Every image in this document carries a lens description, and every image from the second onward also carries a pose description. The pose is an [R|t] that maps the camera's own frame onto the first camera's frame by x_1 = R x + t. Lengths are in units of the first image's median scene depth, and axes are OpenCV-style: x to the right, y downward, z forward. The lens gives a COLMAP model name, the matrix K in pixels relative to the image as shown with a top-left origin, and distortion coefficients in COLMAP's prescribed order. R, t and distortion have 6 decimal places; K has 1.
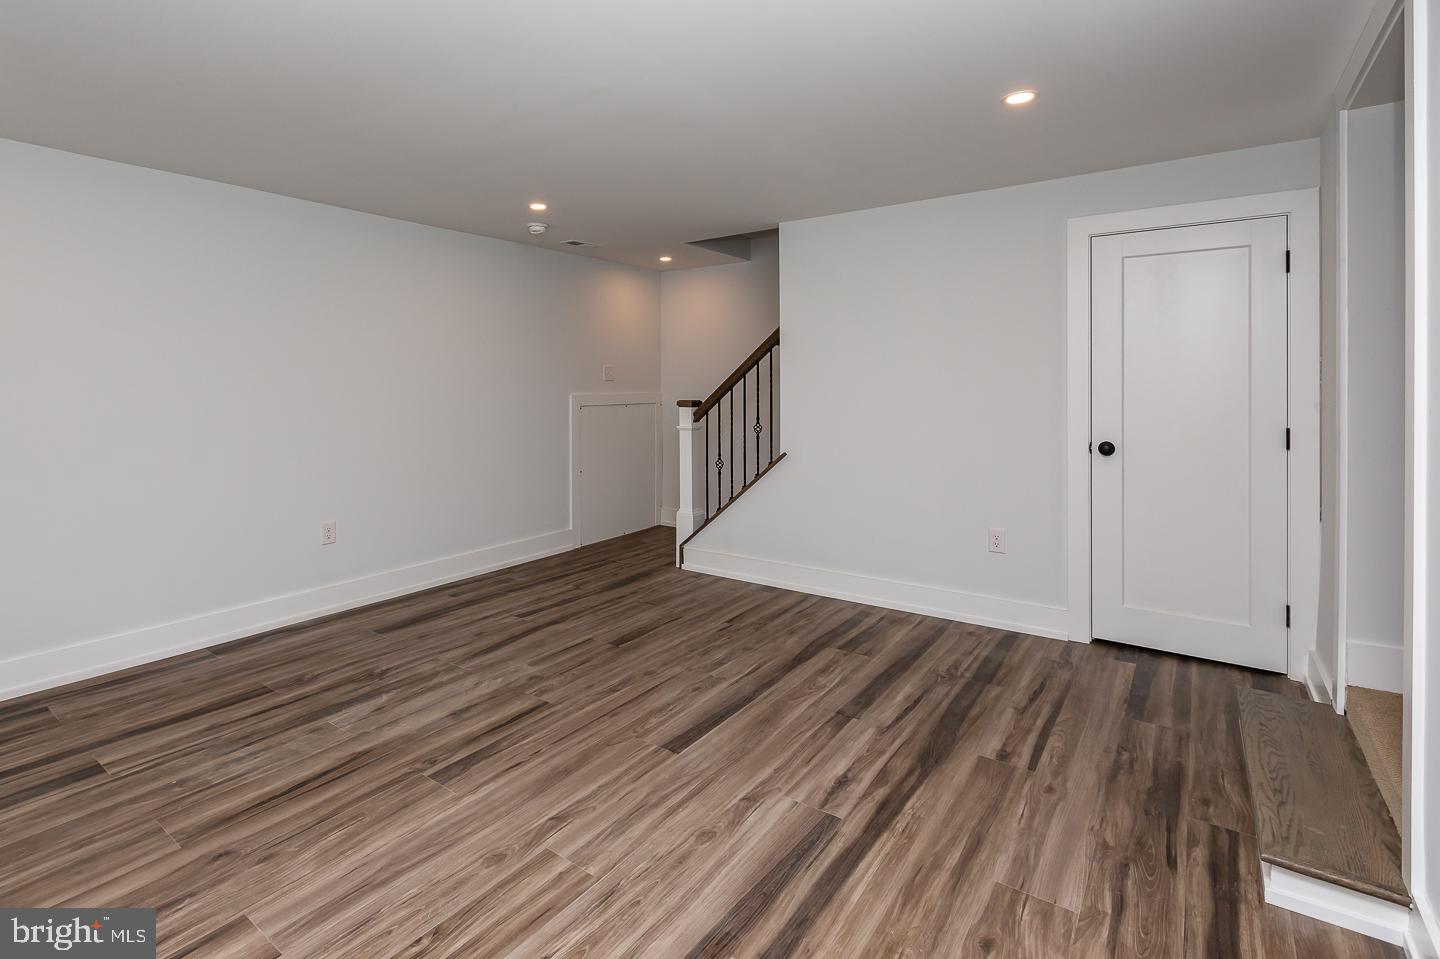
lens RADIAL K [[677.4, 0, 719.5], [0, 677.4, 482.5], [0, 0, 1]] dist [-0.000982, 0.001246]
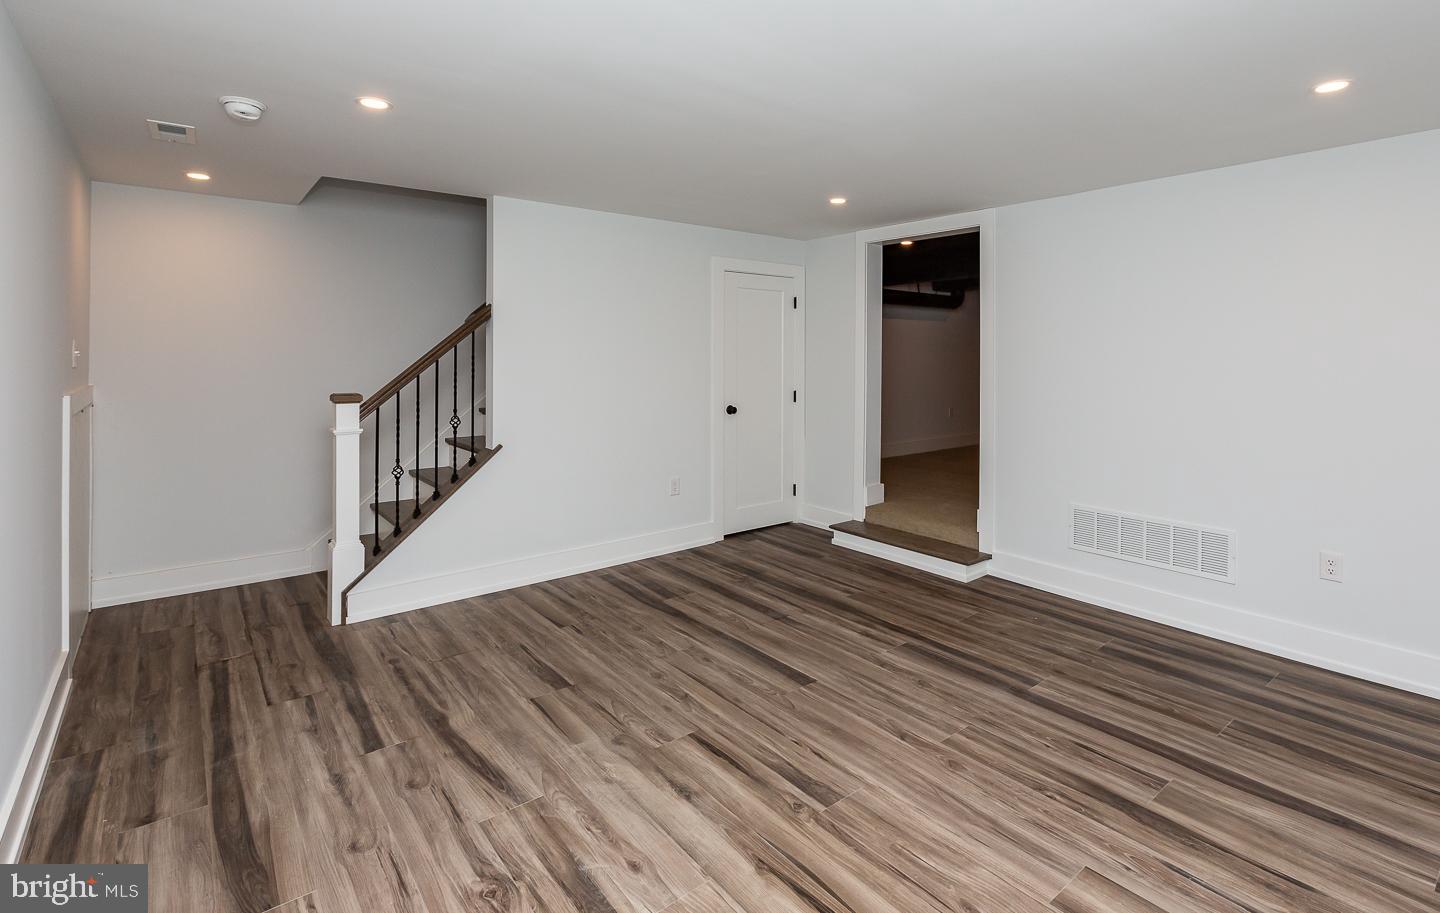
lens RADIAL K [[675.0, 0, 719.0], [0, 675.0, 453.6], [0, 0, 1]] dist [0.002086, -0.000459]
pose [[0.282029, -0.133472, 0.950076, -1.050486], [0.135079, 0.985936, 0.098412, -0.122771], [-0.949849, 0.100580, 0.296092, 0.673217]]
